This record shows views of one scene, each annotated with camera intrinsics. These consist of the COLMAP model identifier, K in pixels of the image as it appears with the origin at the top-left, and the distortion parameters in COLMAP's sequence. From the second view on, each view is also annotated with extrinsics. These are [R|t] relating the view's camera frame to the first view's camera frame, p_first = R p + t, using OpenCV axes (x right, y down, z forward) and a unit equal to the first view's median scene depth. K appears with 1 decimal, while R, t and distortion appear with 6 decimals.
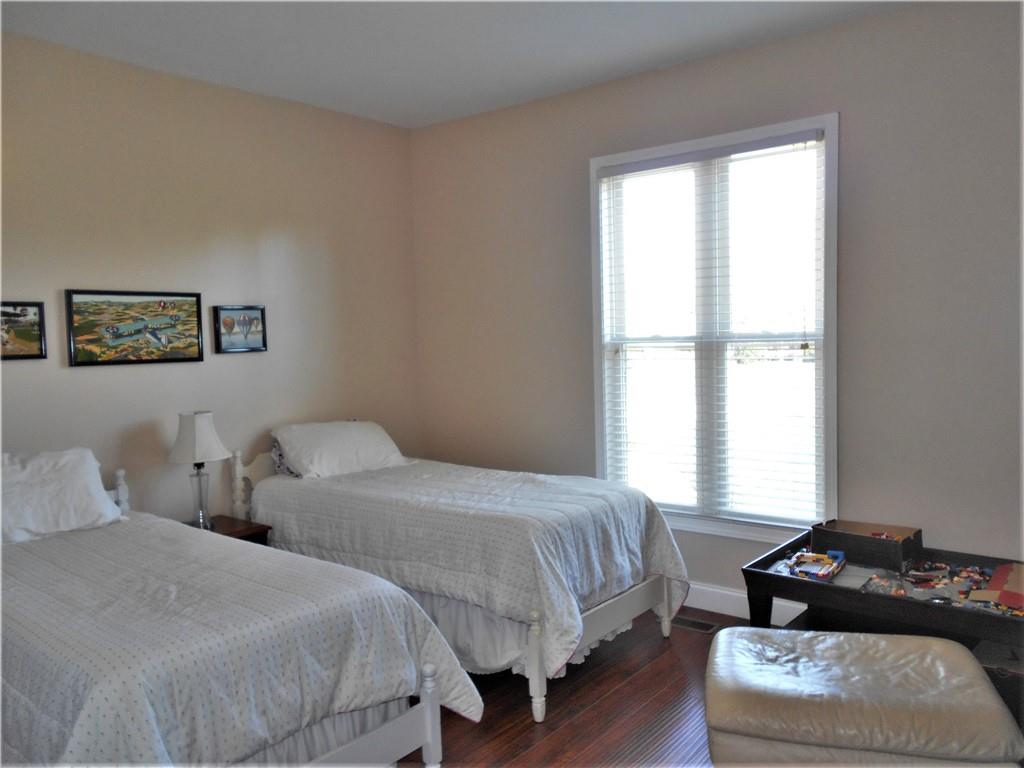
lens RADIAL K [[794.4, 0, 512.0], [0, 794.4, 384.0], [0, 0, 1]] dist [-0.006823, -0.000746]
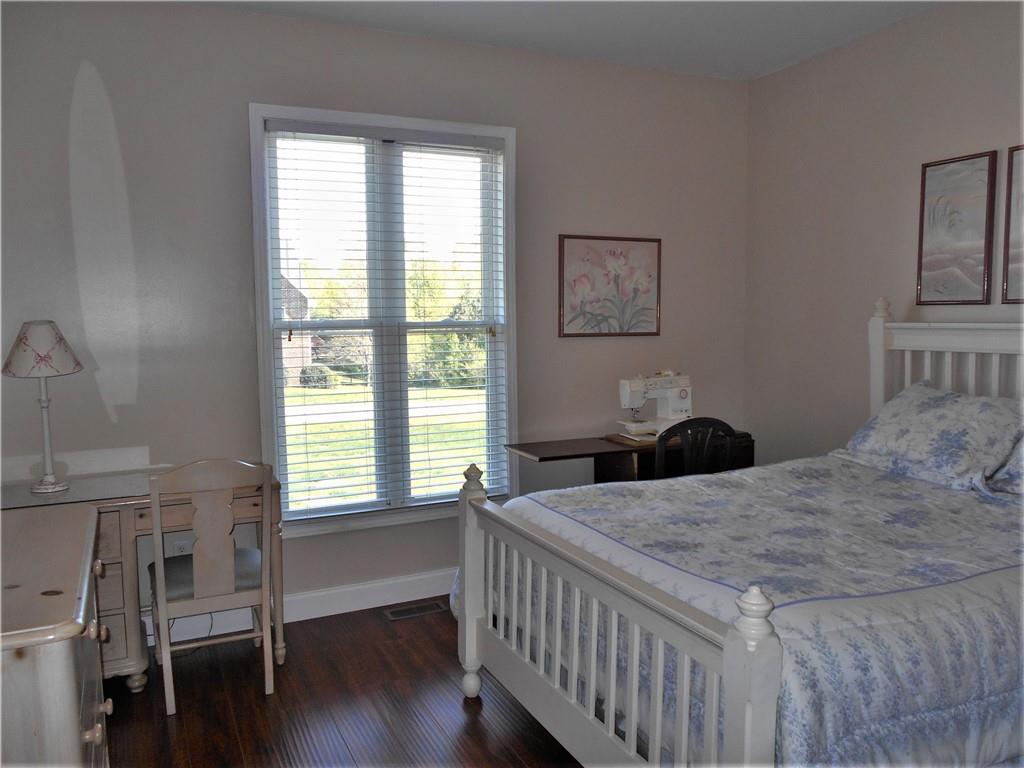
lens RADIAL K [[794.4, 0, 512.0], [0, 794.4, 384.0], [0, 0, 1]] dist [-0.006823, -0.000746]
pose [[0.437192, -0.057328, 0.897539, -0.558571], [0.056004, 0.997765, 0.036450, -0.012104], [-0.897623, 0.034330, 0.439425, 0.439511]]
